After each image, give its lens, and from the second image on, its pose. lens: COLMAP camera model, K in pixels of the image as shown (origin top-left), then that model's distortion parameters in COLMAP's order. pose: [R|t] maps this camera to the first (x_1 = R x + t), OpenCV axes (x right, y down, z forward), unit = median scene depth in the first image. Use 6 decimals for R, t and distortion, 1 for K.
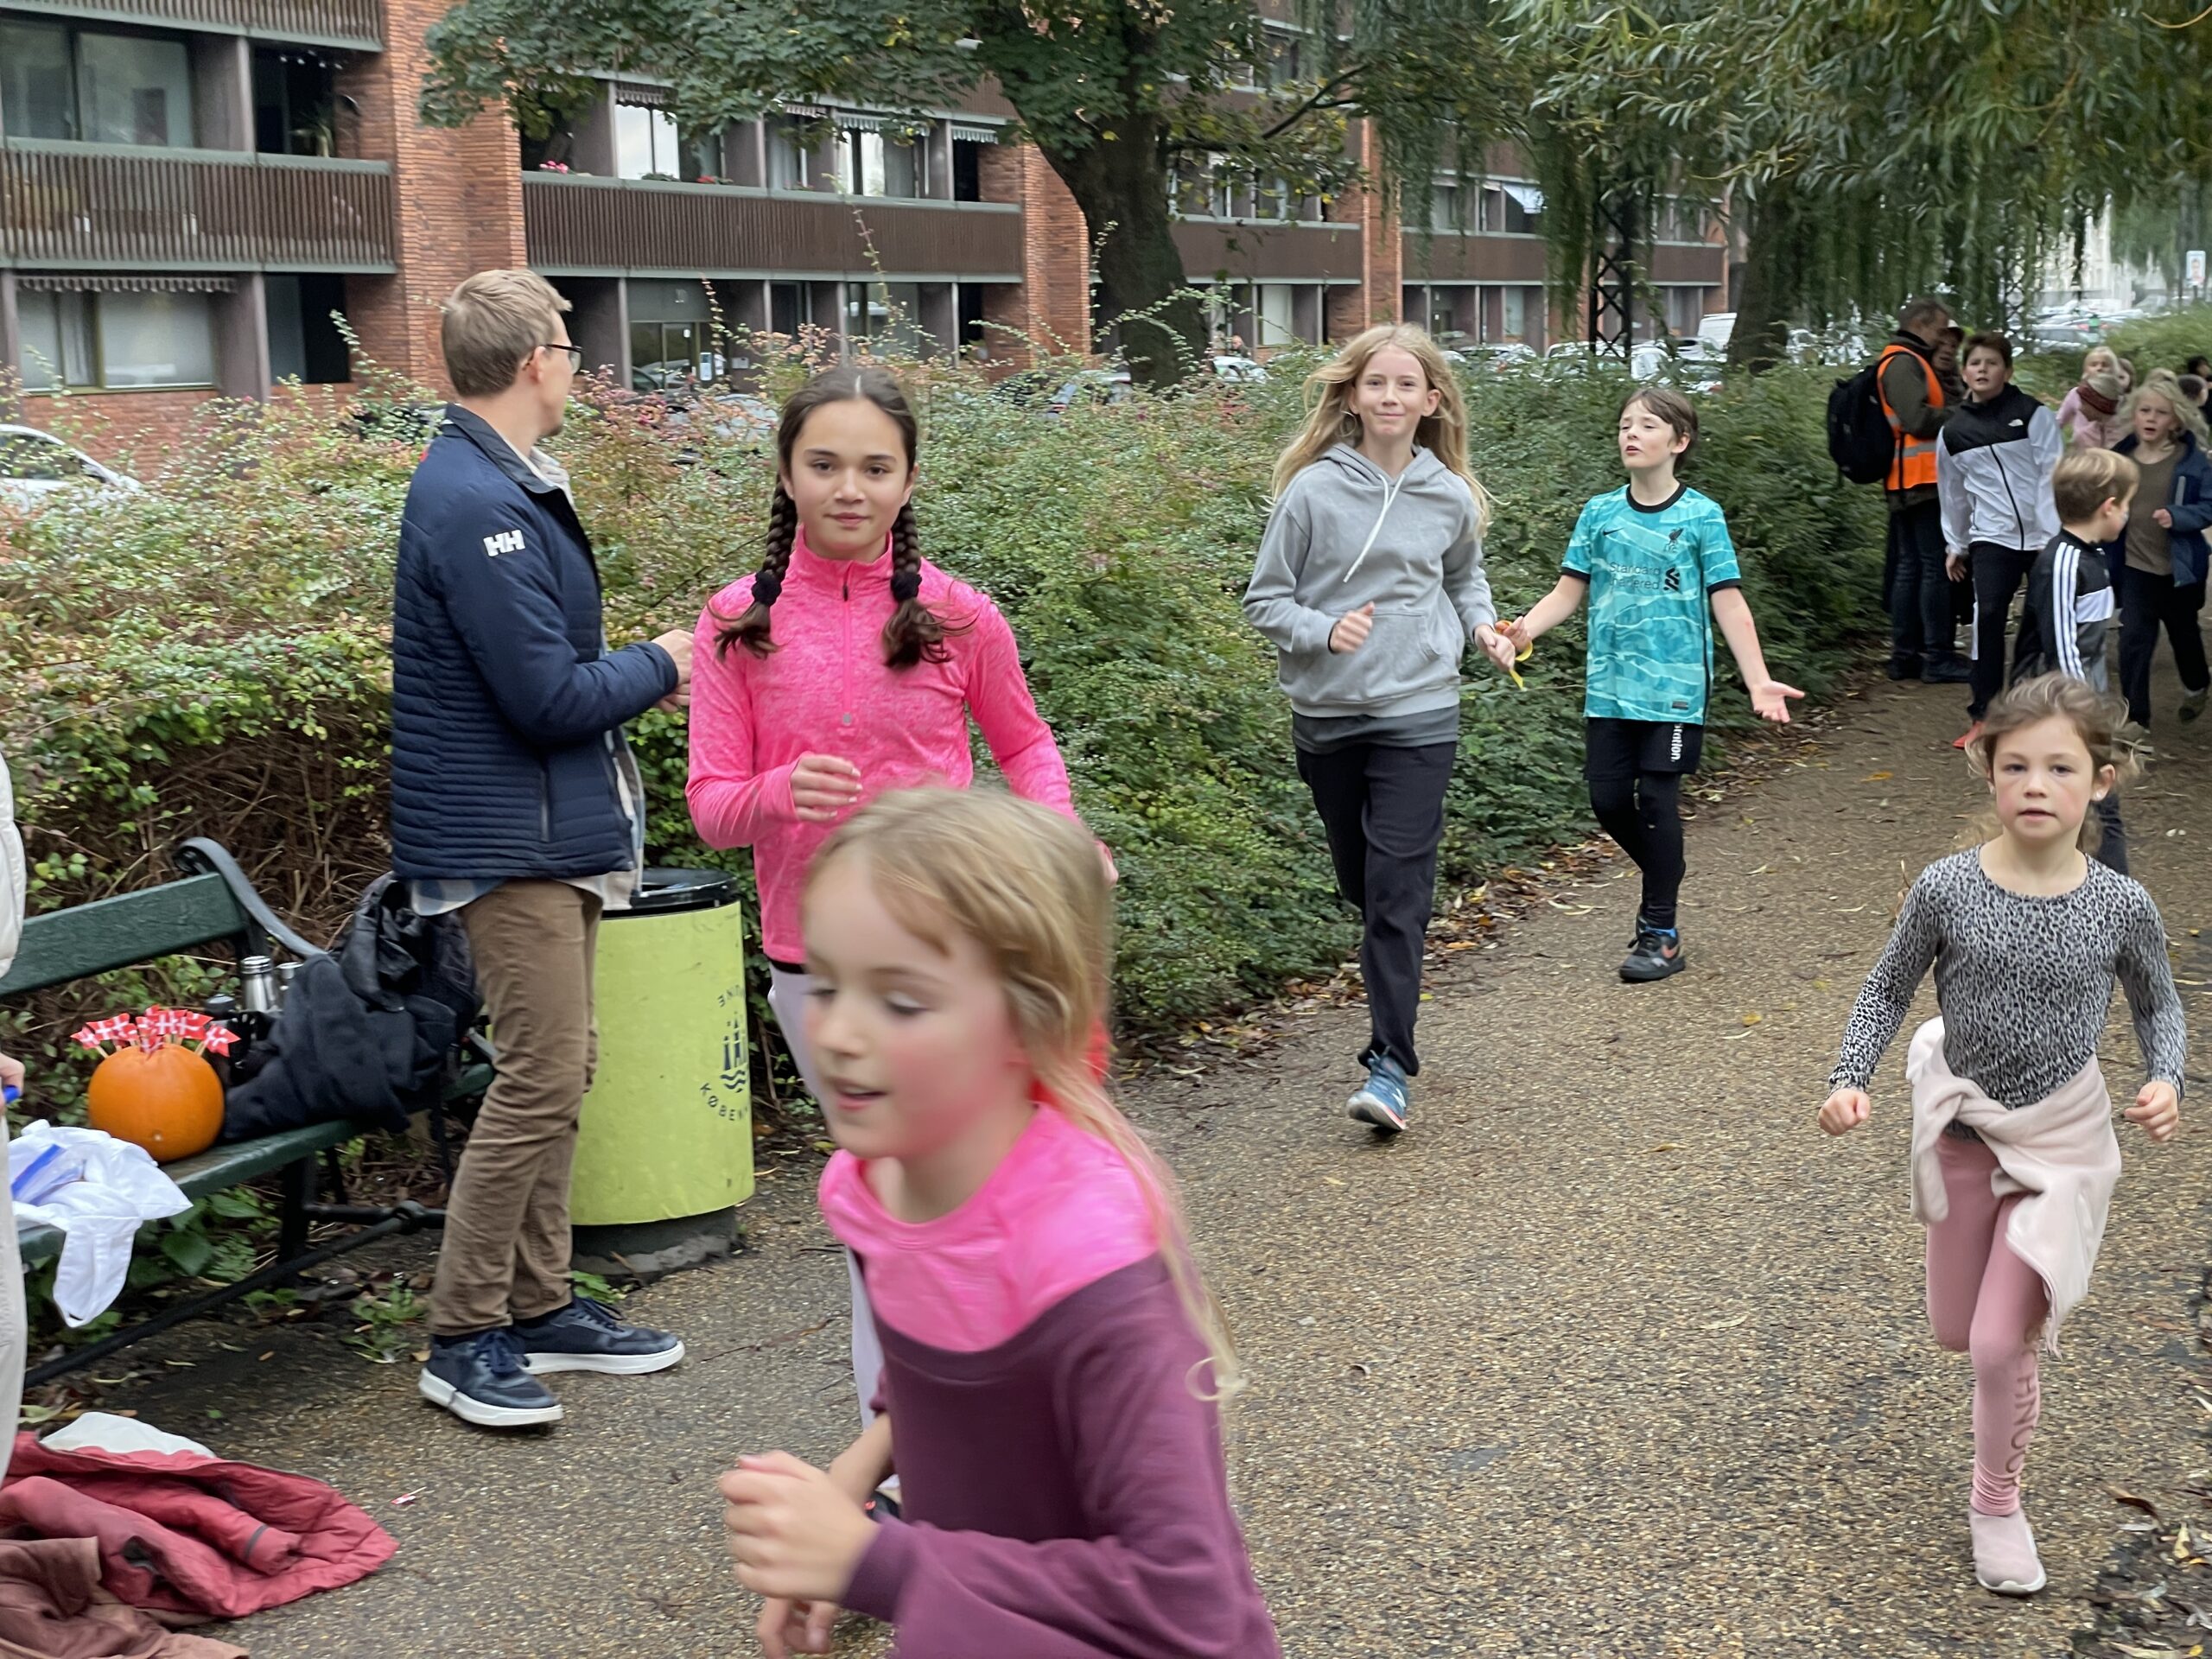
lens RADIAL K [[3281.6, 0, 1120.6], [0, 3281.6, 785.3], [0, 0, 1]] dist [0.114018, 0.000000]
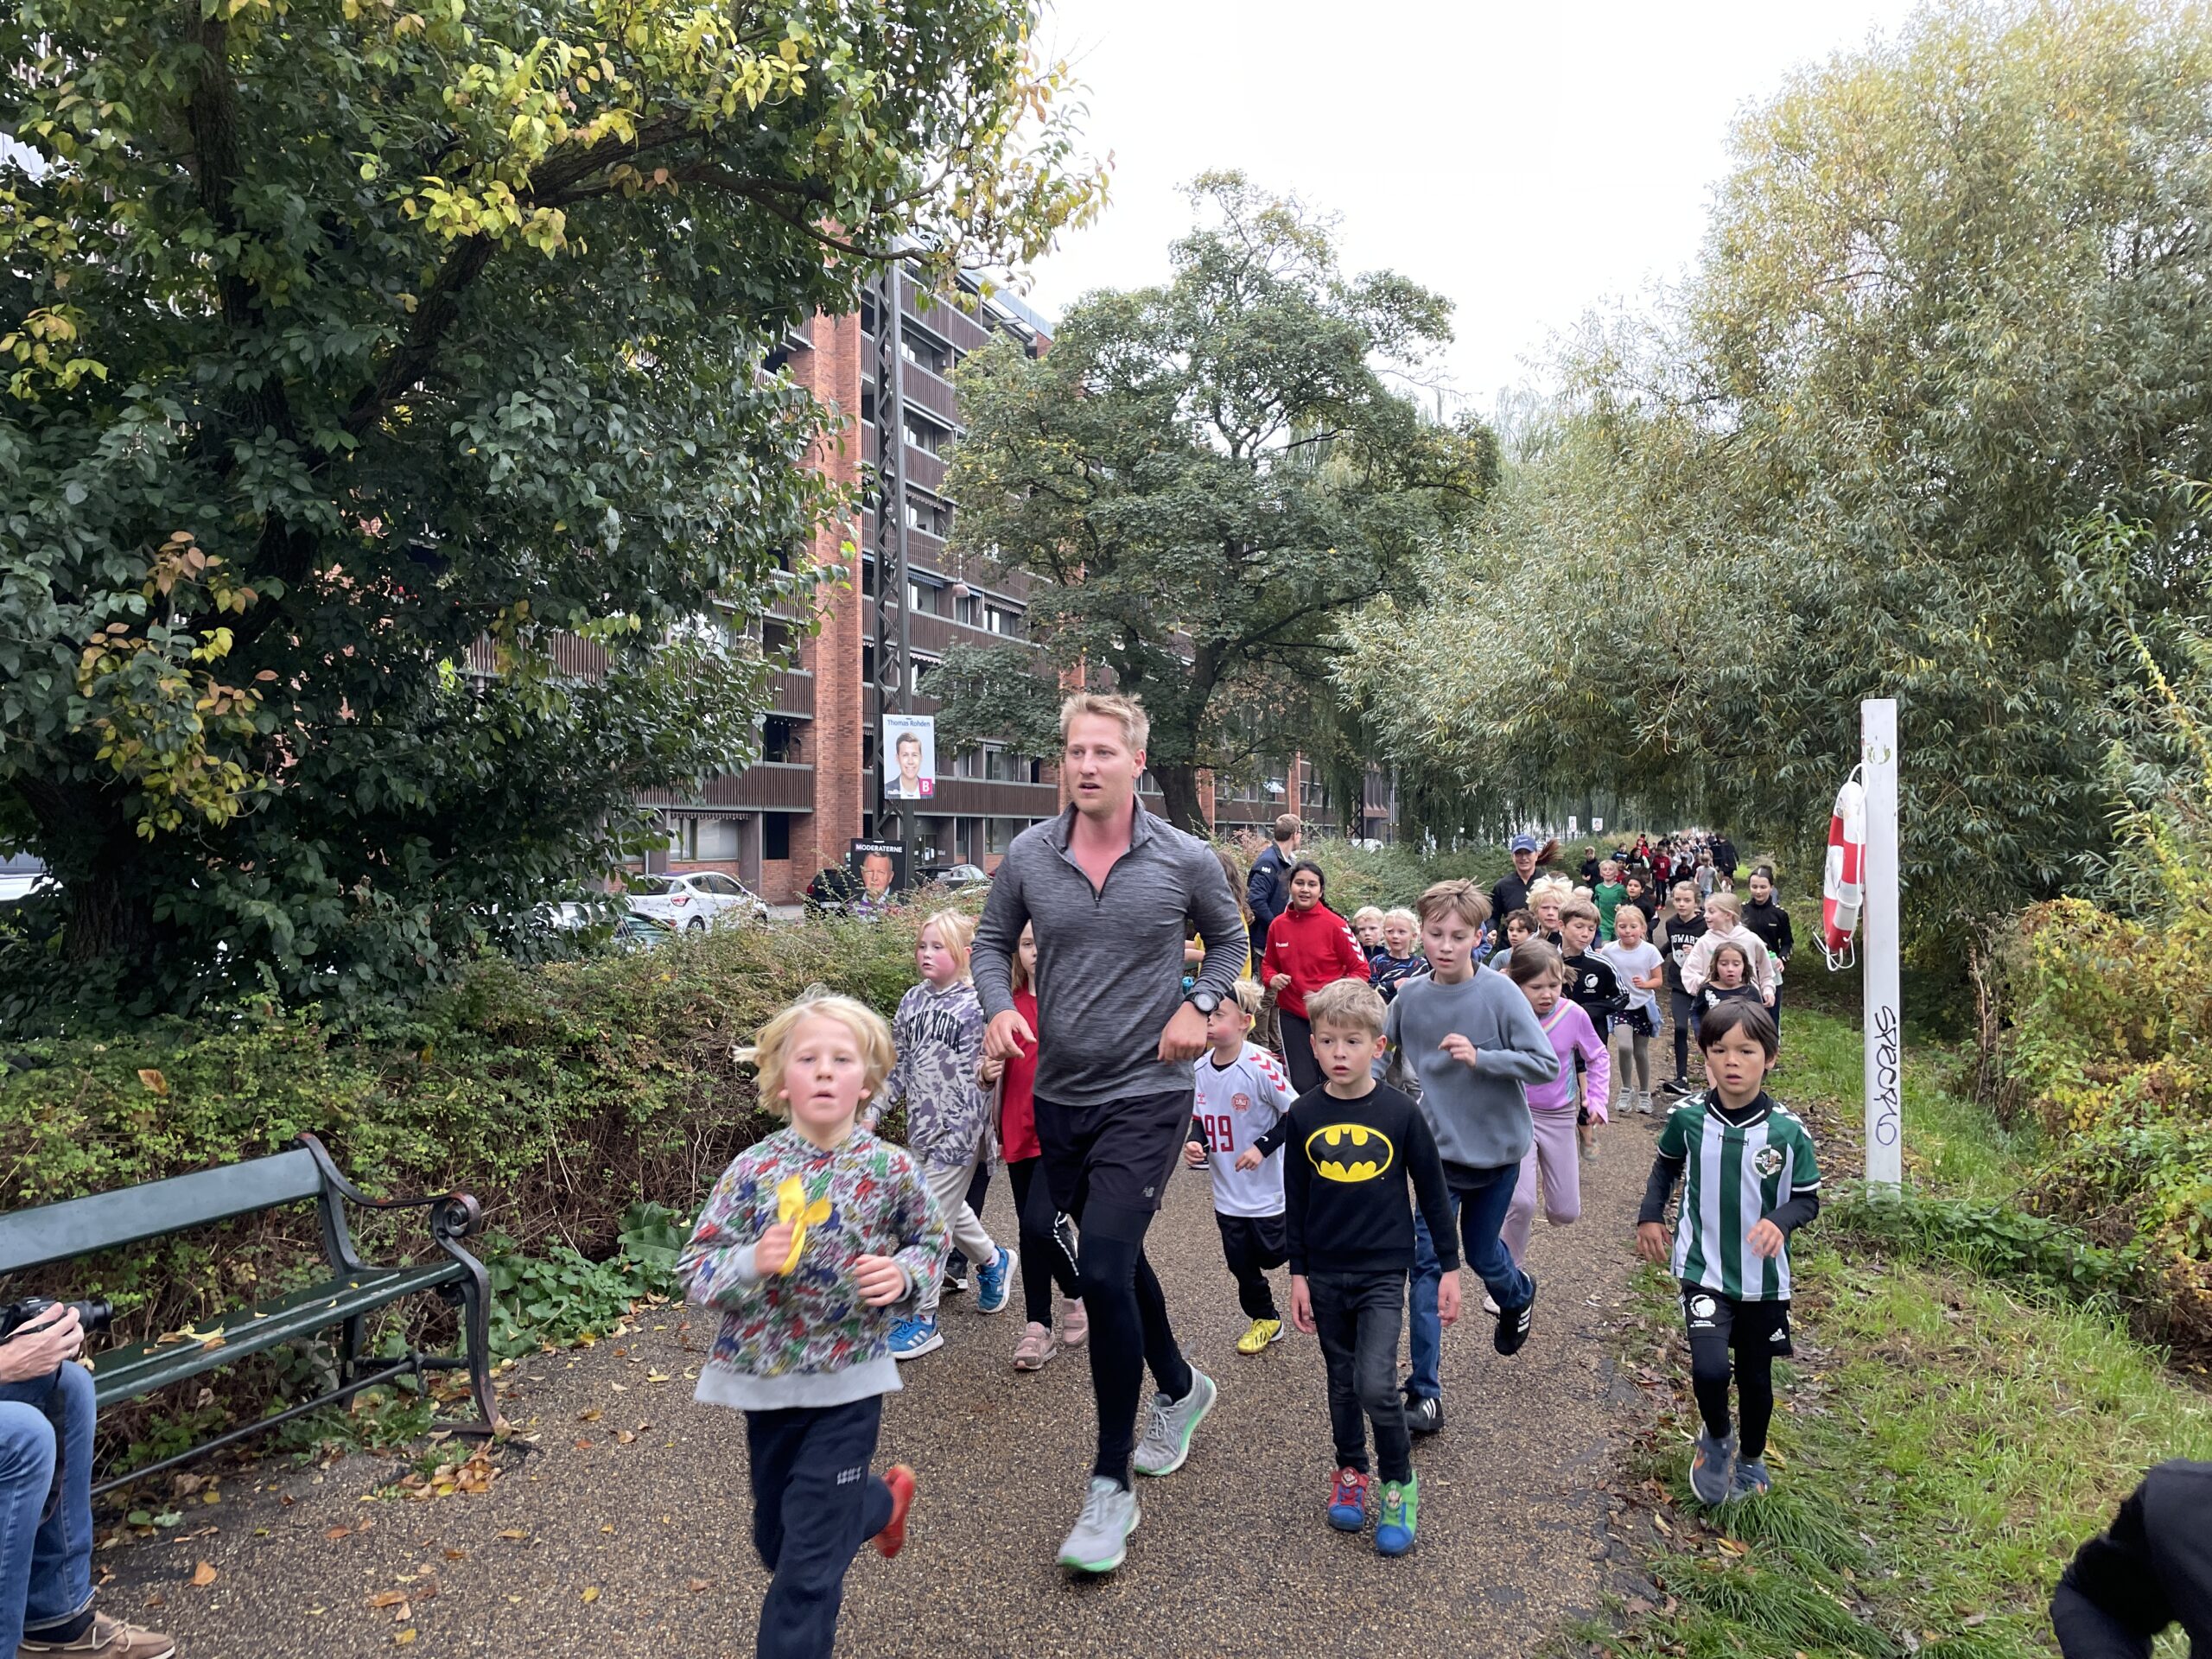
lens RADIAL K [[1653.7, 0, 1101.7], [0, 1653.7, 802.5], [0, 0, 1]] dist [0.094791, -0.121942]
pose [[0.999019, 0.016855, 0.040946, -0.409453], [-0.009990, 0.986675, -0.162395, 0.153967], [-0.043137, 0.161826, 0.985876, -0.943549]]
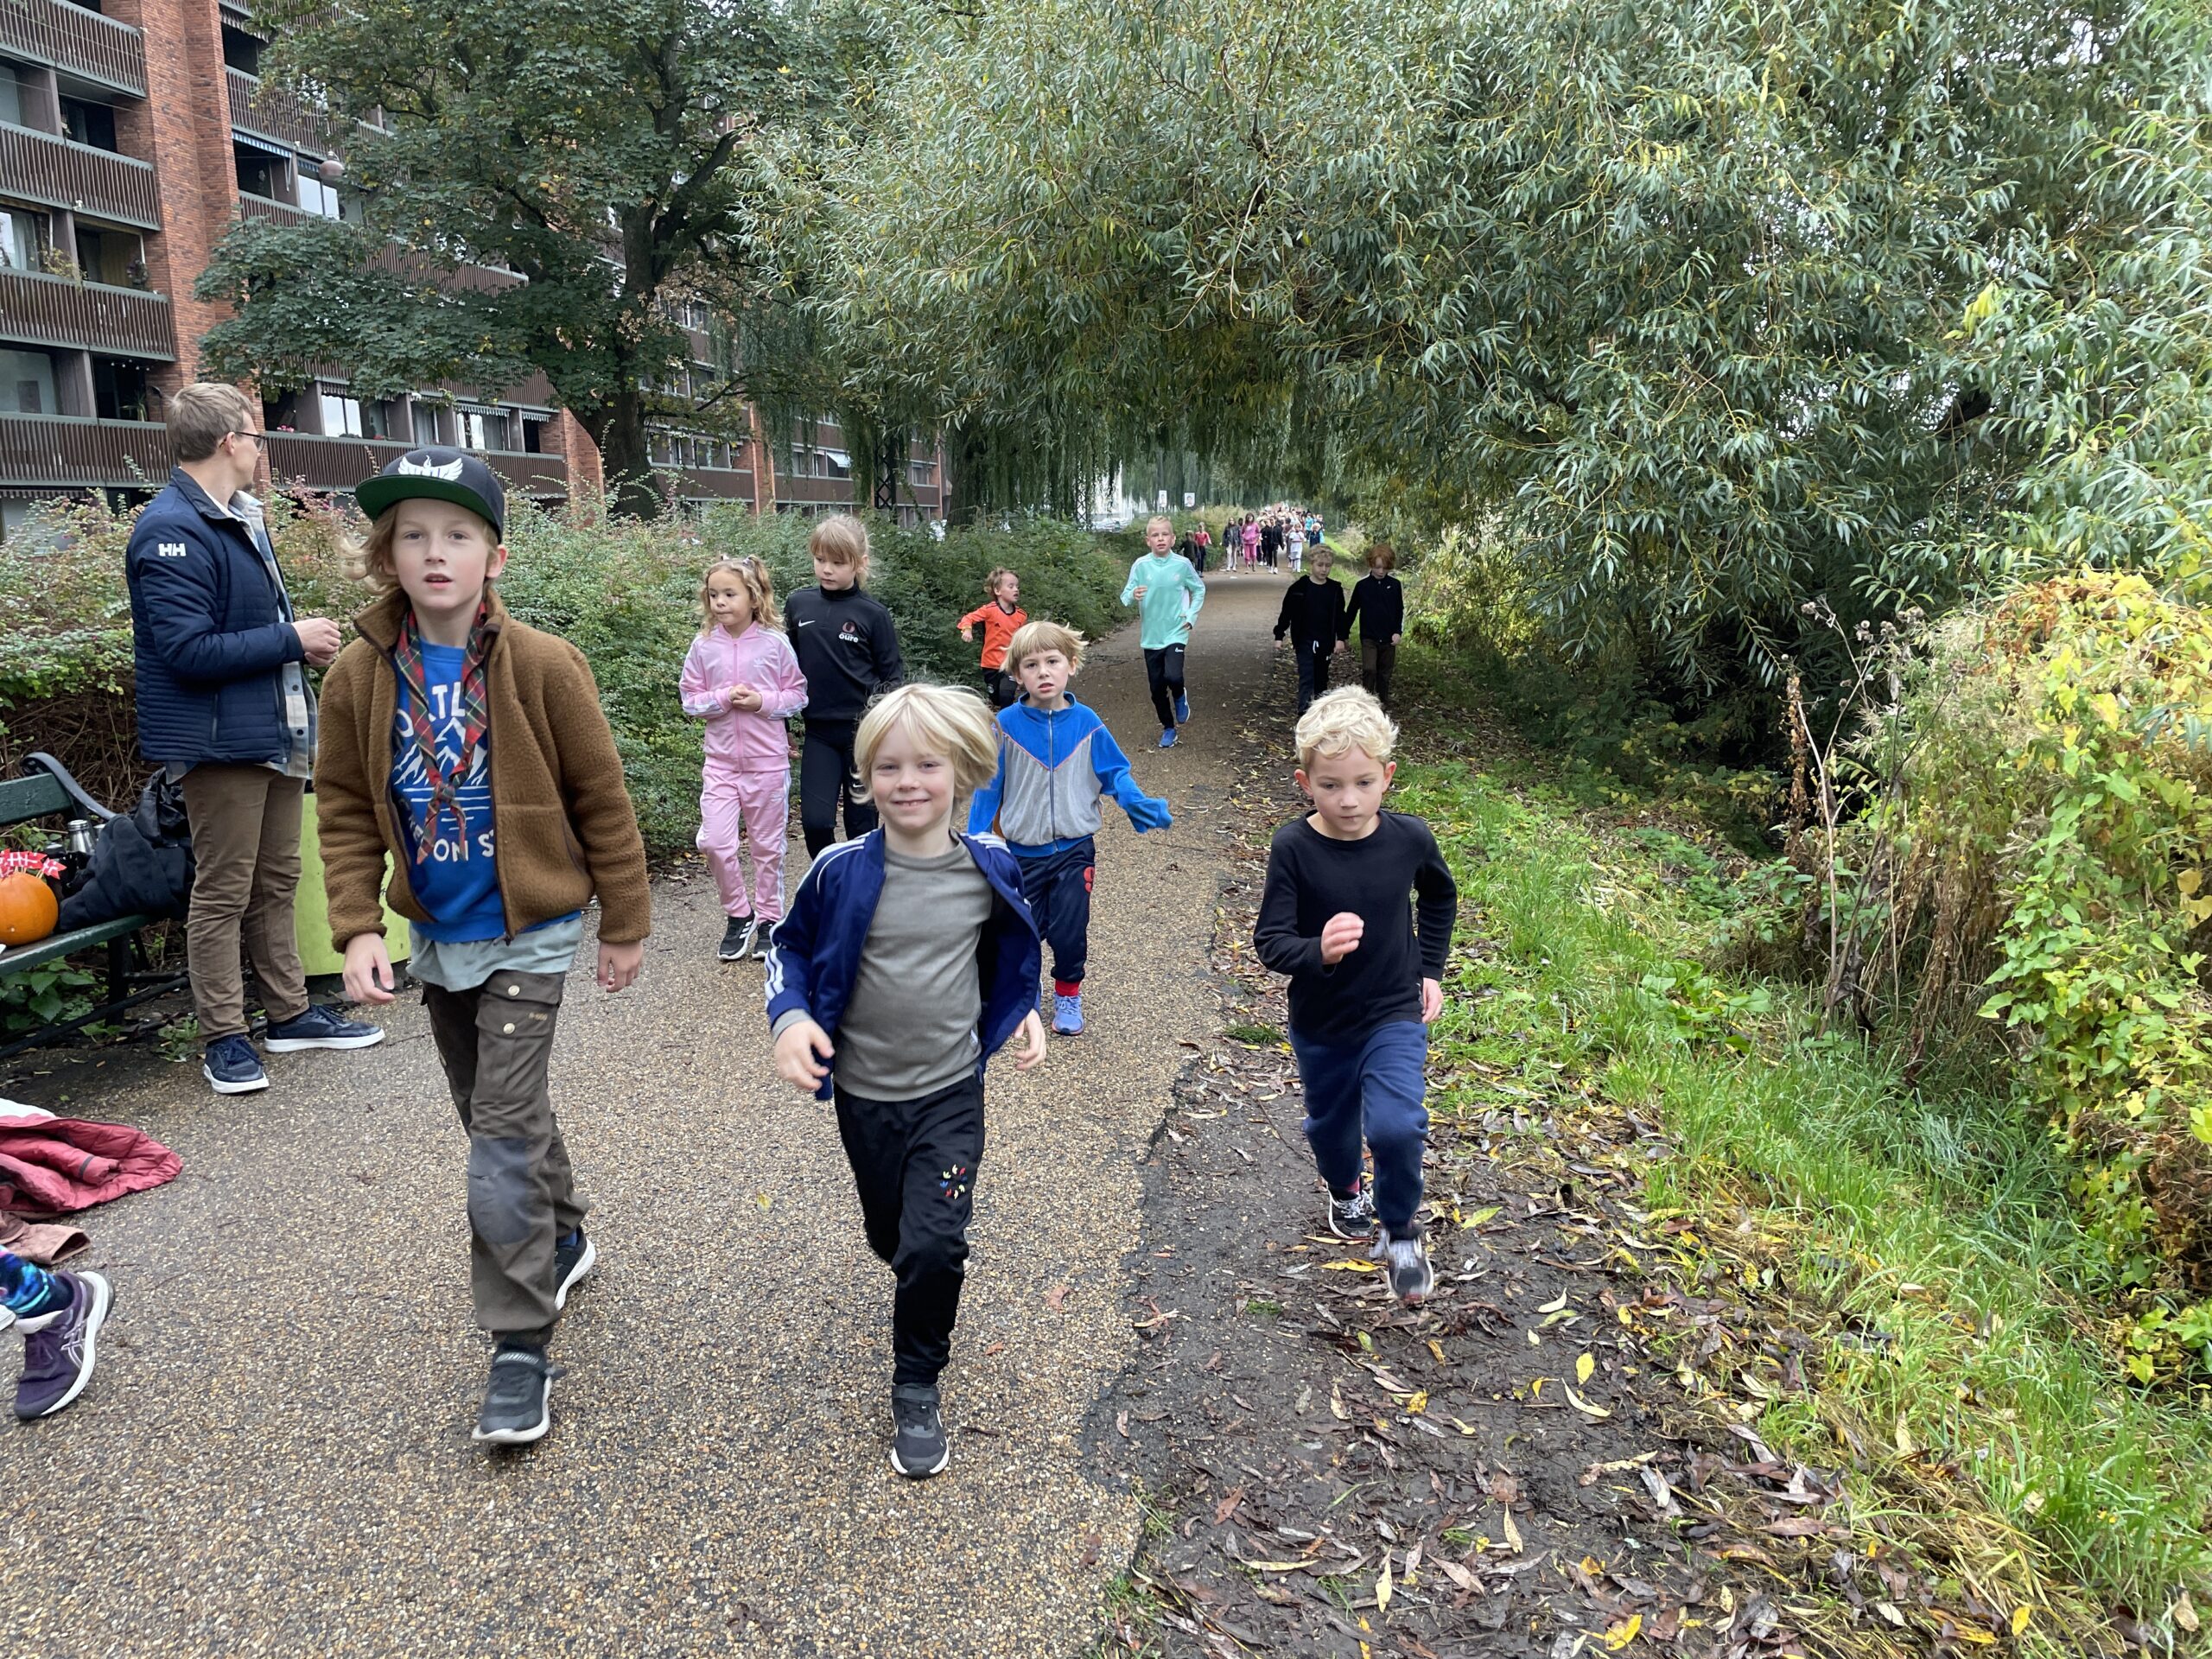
lens RADIAL K [[1653.7, 0, 1085.5], [0, 1653.7, 832.4], [0, 0, 1]] dist [0.094791, -0.121942]
pose [[0.965103, -0.049893, 0.257074, 0.002381], [0.039288, 0.998158, 0.046229, 0.030931], [-0.258907, -0.034516, 0.965285, 0.060375]]
